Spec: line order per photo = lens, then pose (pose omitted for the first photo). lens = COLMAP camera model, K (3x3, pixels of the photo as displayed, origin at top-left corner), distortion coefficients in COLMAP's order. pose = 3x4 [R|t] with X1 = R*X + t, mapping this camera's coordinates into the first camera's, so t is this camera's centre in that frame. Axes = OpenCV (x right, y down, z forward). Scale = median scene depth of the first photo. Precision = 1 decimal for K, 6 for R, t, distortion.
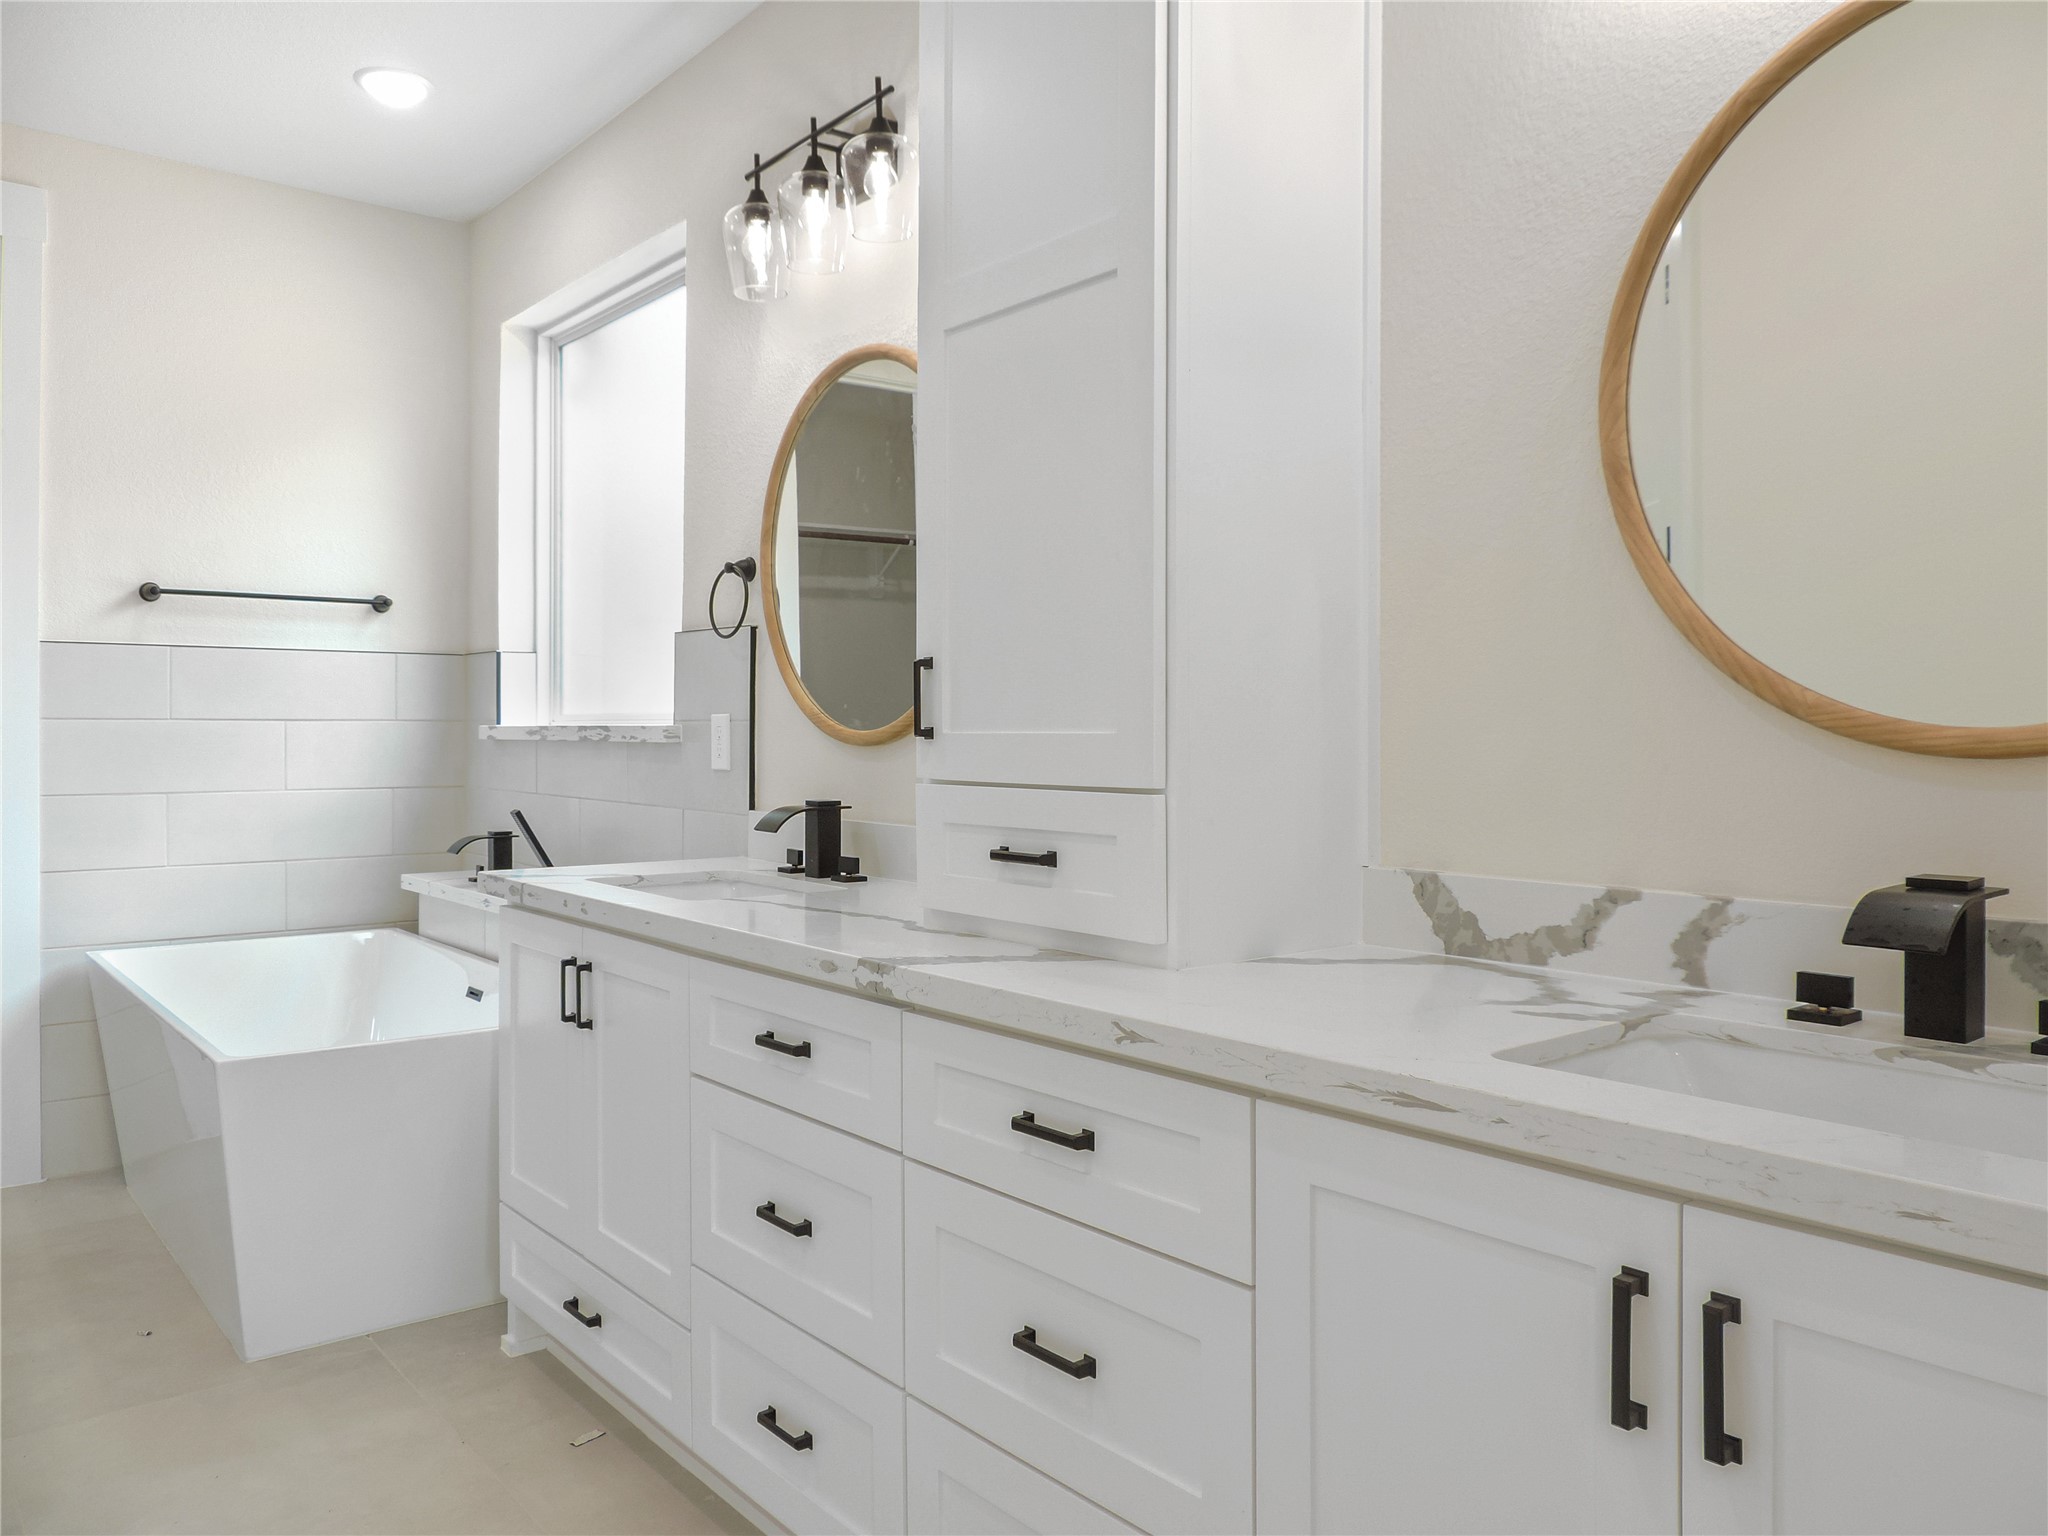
lens RADIAL K [[1490.3, 0, 1035.8], [0, 1490.3, 716.6], [0, 0, 1]] dist [-0.019242, 0.001279]
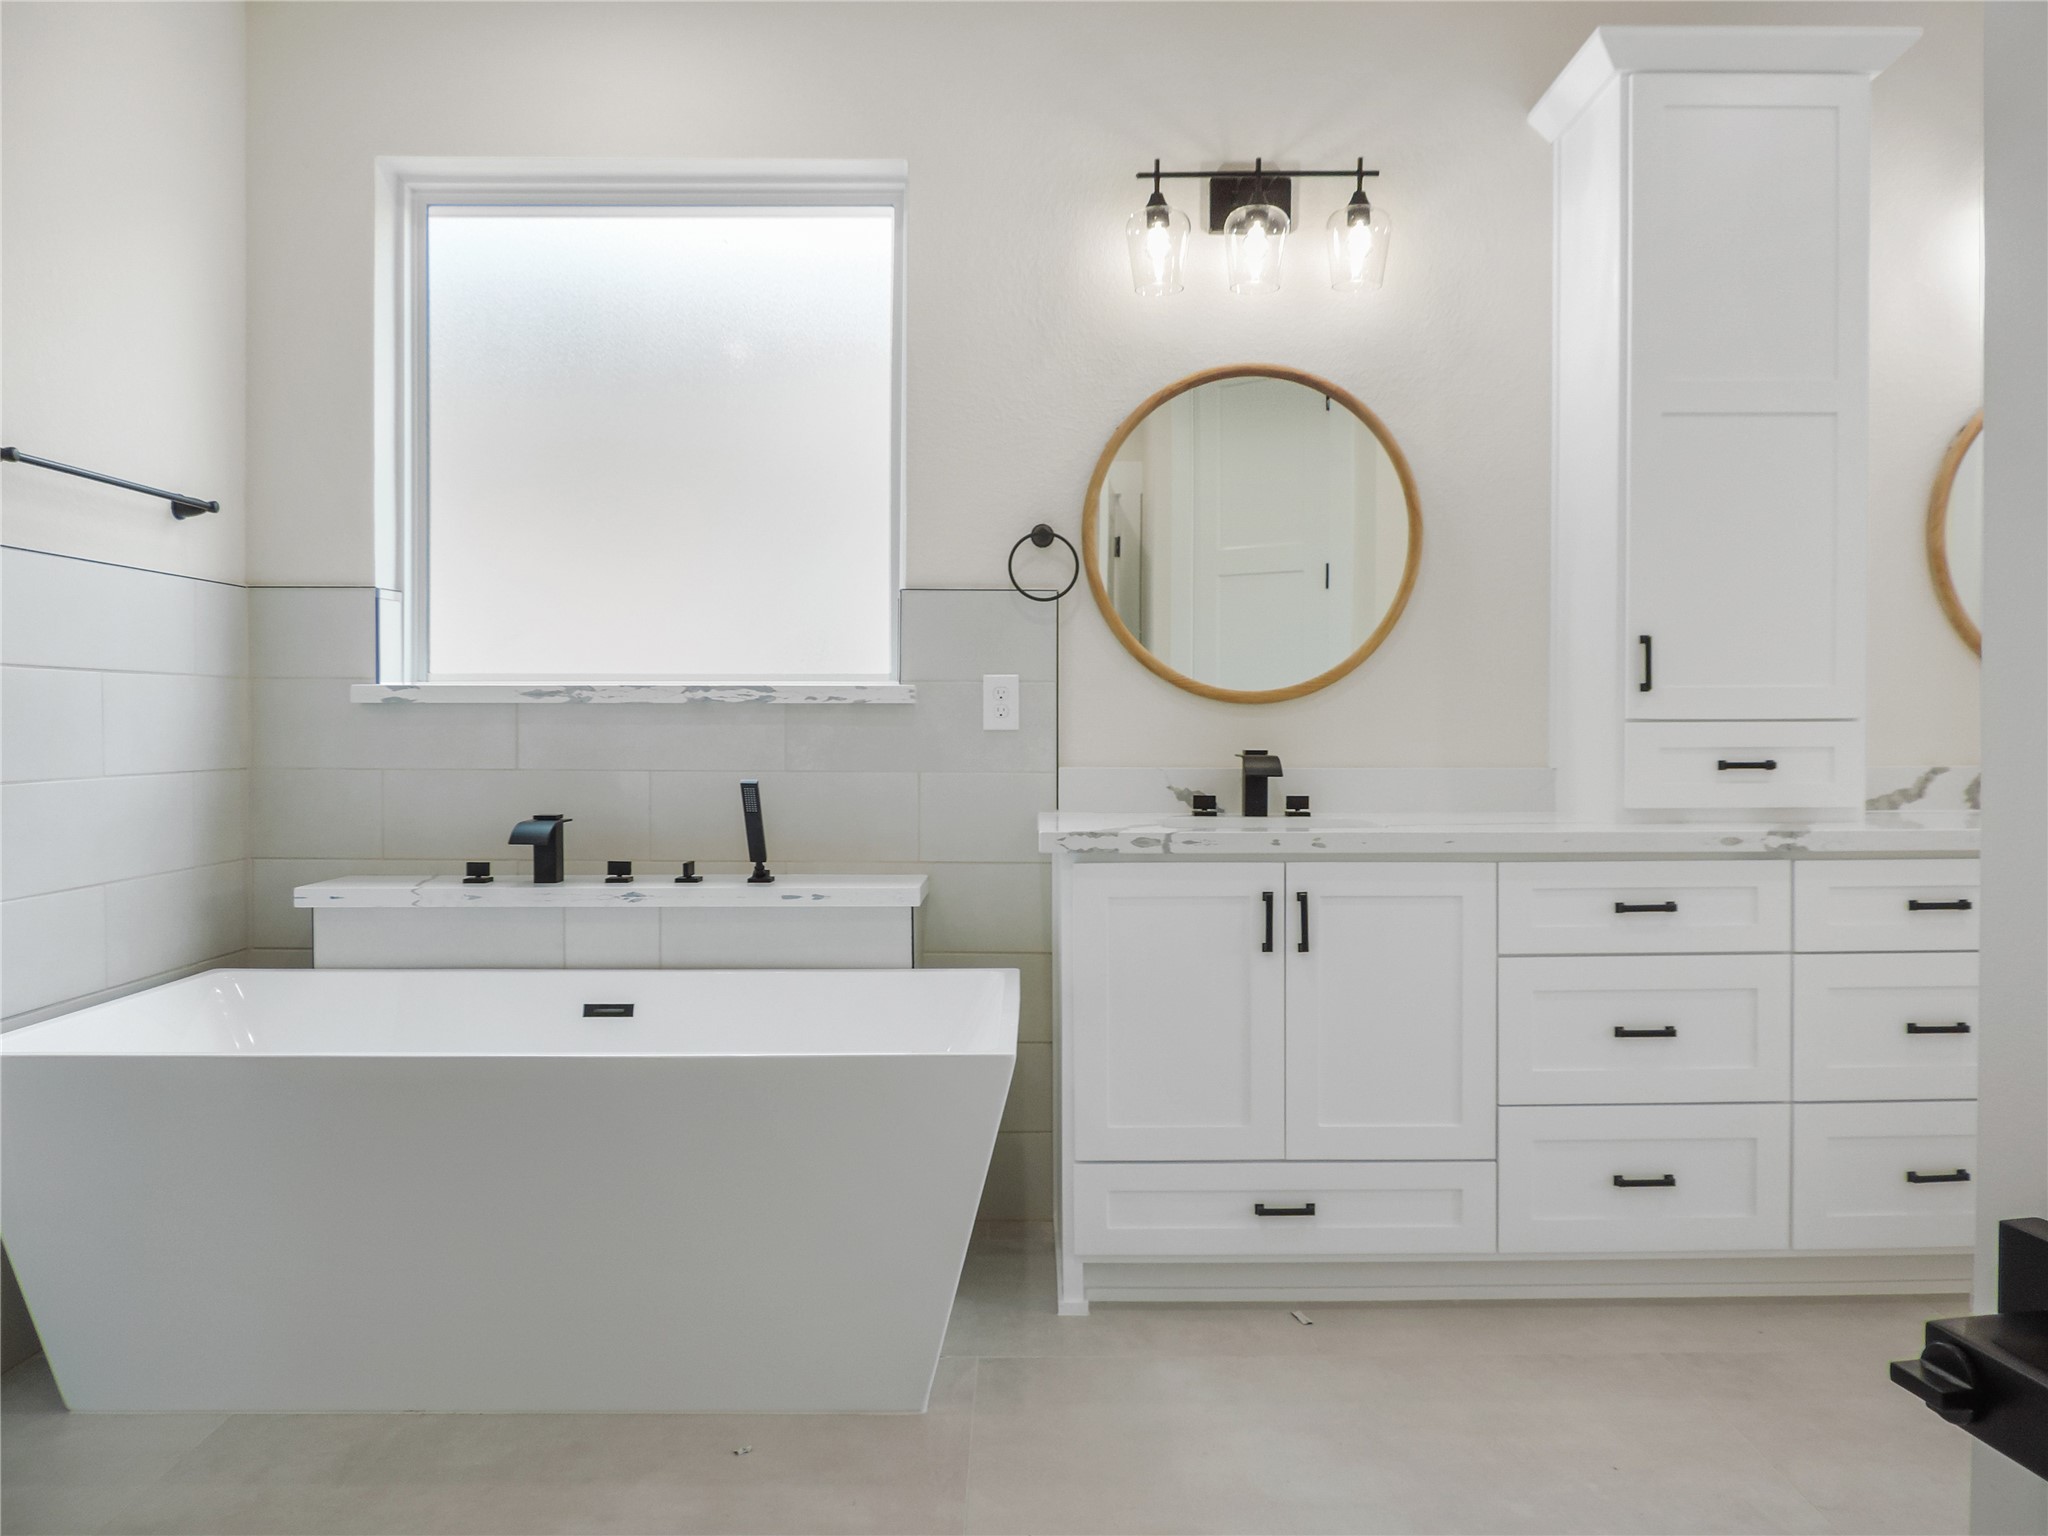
lens RADIAL K [[1490.3, 0, 1035.8], [0, 1490.3, 716.6], [0, 0, 1]] dist [-0.019242, 0.001279]
pose [[0.625687, 0.001909, 0.780072, -1.222523], [-0.005472, 0.999983, 0.001942, 0.030672], [-0.780055, -0.005483, 0.625687, 0.430557]]
